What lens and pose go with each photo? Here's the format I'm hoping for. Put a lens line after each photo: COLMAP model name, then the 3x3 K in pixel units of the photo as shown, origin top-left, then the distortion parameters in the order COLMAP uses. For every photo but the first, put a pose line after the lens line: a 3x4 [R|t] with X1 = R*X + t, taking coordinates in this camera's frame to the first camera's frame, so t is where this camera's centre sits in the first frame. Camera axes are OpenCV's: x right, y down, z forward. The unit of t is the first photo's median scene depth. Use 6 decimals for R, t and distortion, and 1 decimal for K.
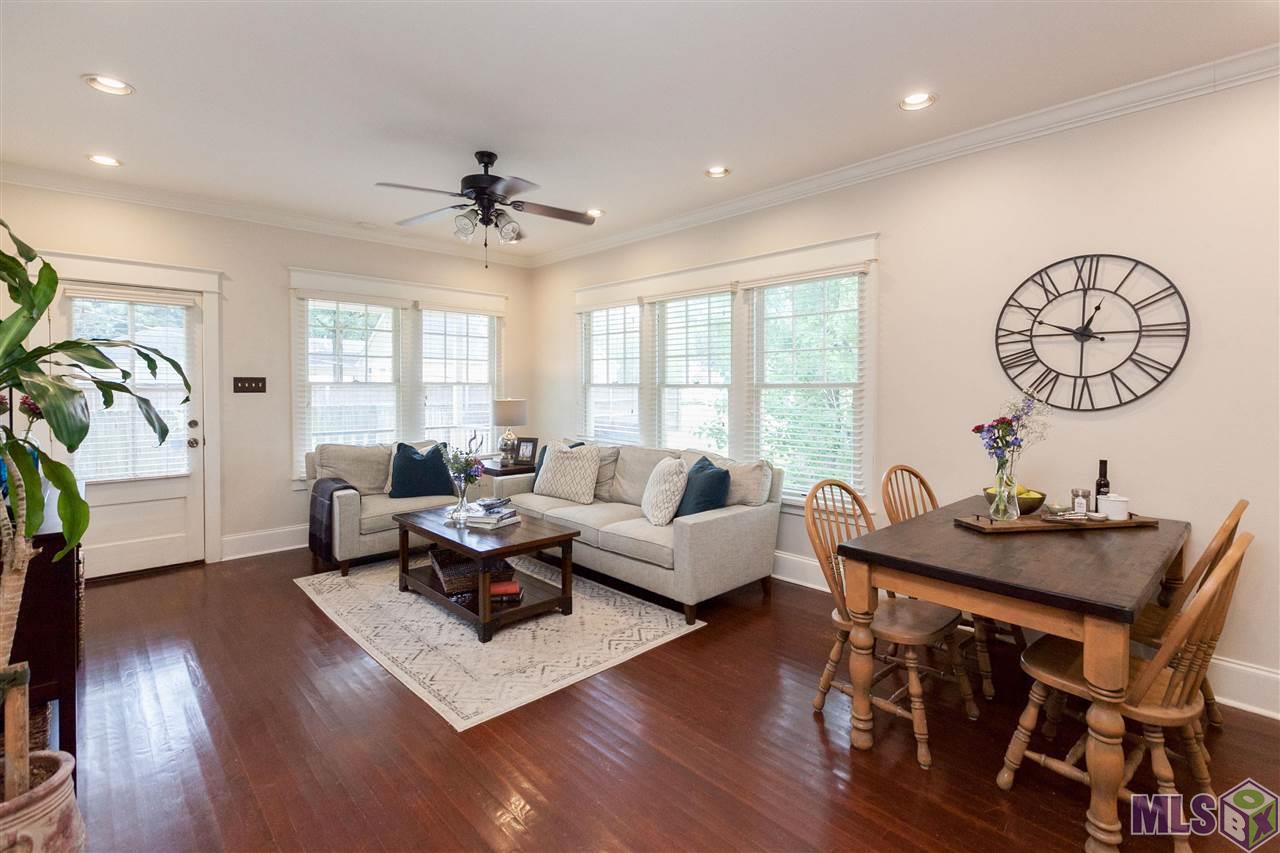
lens RADIAL K [[580.6, 0, 638.7], [0, 580.6, 402.4], [0, 0, 1]] dist [-0.001357, -0.000189]
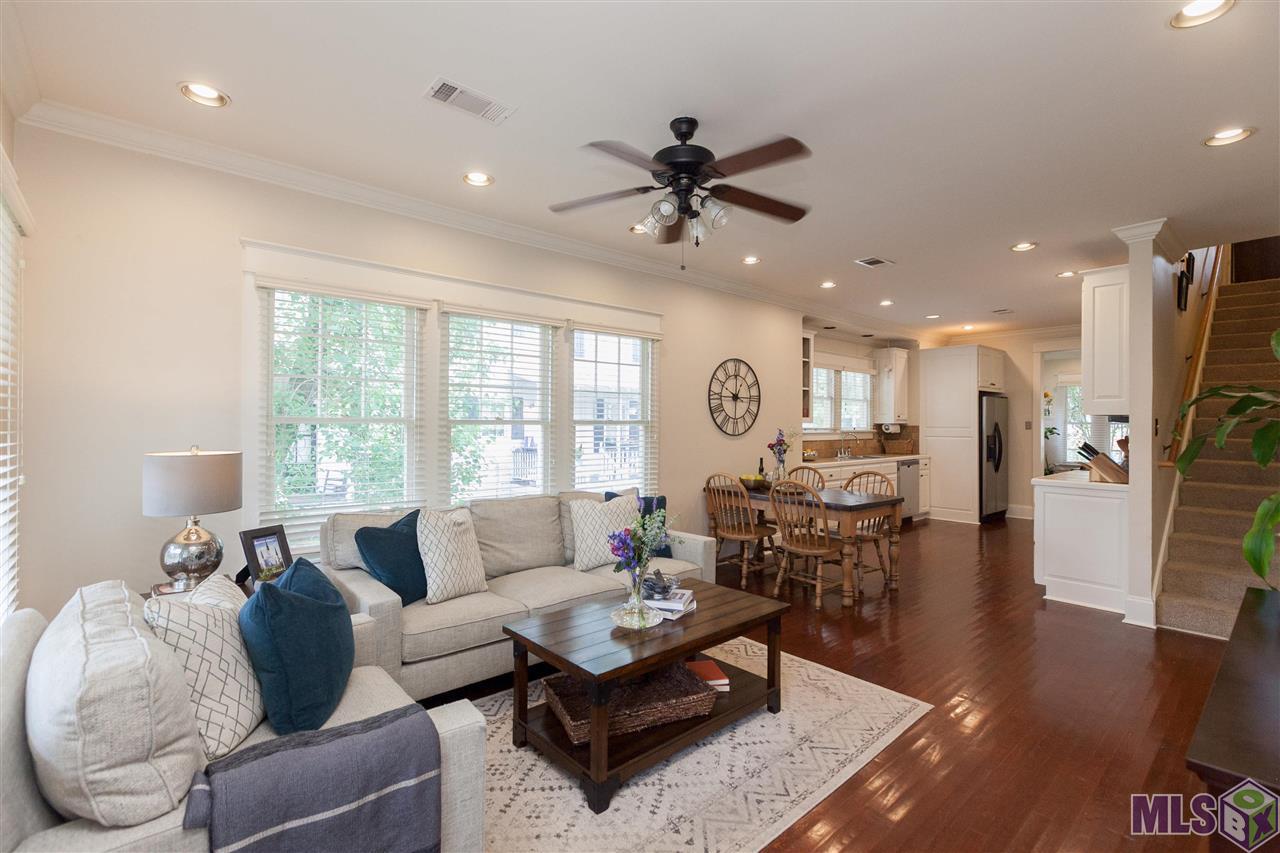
lens RADIAL K [[573.2, 0, 640.0], [0, 573.2, 426.5], [0, 0, 1]] dist [-0.001476, -0.000092]
pose [[0.043134, -0.008444, 0.999034, -1.082086], [0.021420, 0.999742, 0.007525, -0.034075], [-0.998840, 0.021075, 0.043304, 1.090877]]
